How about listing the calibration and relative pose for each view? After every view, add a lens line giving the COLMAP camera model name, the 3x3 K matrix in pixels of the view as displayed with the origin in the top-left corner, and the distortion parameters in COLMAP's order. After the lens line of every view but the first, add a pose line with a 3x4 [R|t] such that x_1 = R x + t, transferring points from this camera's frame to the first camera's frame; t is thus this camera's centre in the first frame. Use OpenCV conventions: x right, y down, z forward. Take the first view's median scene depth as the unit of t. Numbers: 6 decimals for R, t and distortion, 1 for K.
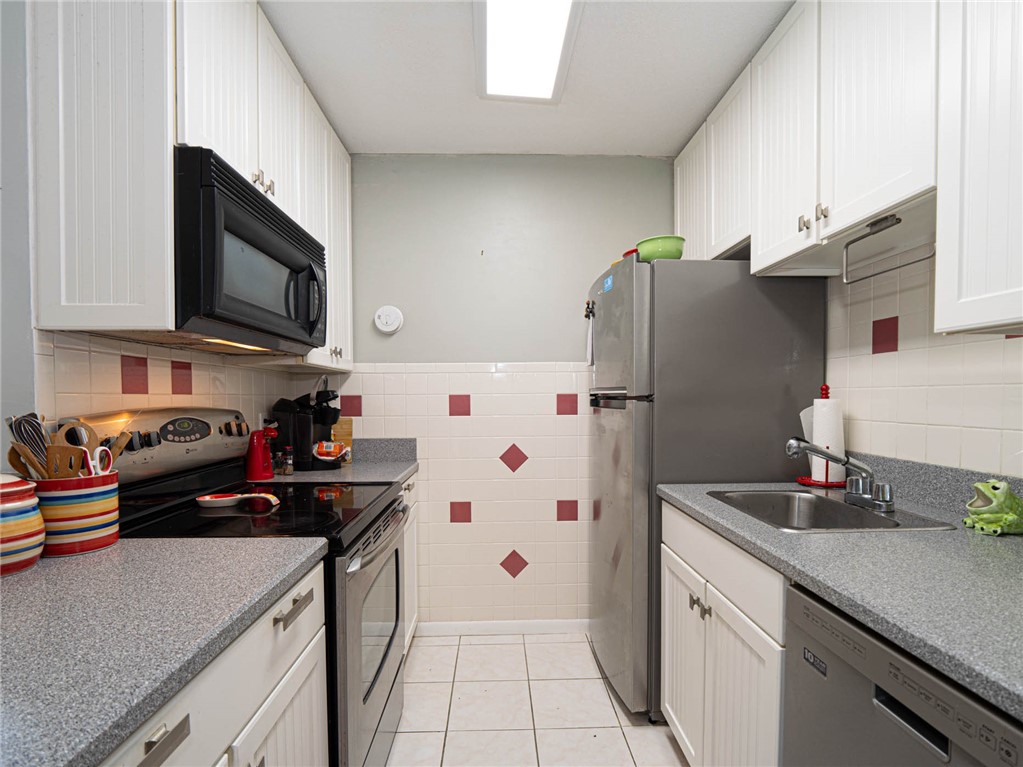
lens RADIAL K [[502.2, 0, 507.2], [0, 502.2, 410.0], [0, 0, 1]] dist [-0.008855, -0.004879]
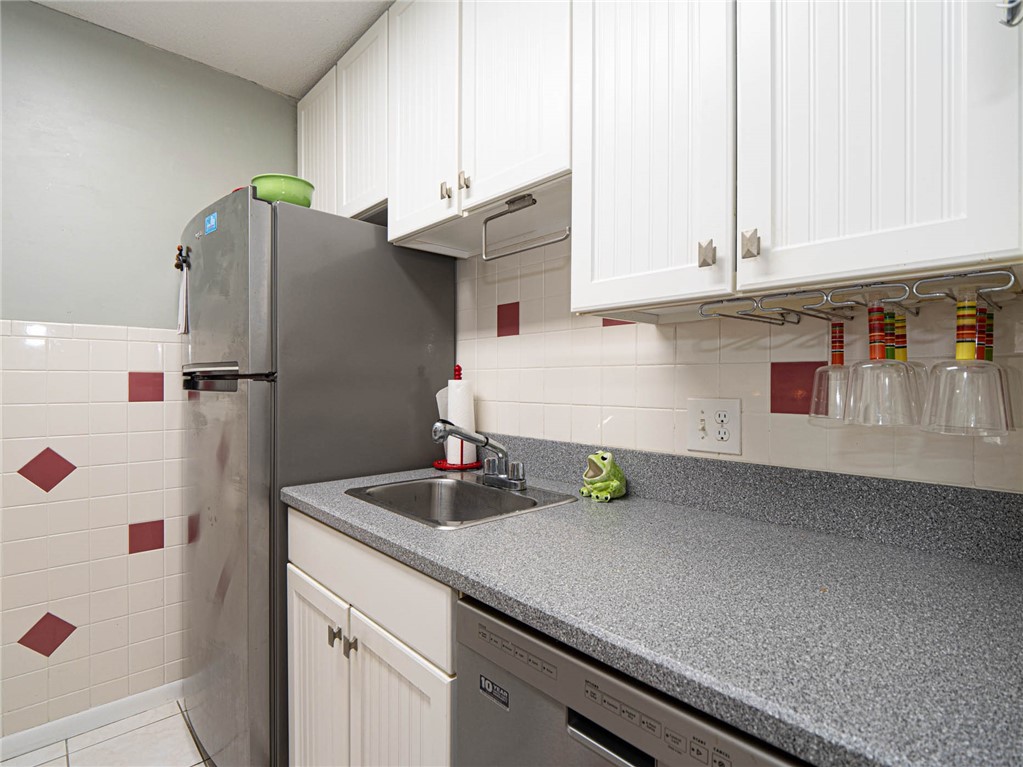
lens RADIAL K [[537.2, 0, 509.8], [0, 537.2, 383.2], [0, 0, 1]] dist [-0.003810, -0.003179]
pose [[0.759298, 0.004720, 0.650726, 0.030853], [0.010483, 0.999755, -0.019483, 0.007408], [-0.650659, 0.021615, 0.759062, 0.160866]]
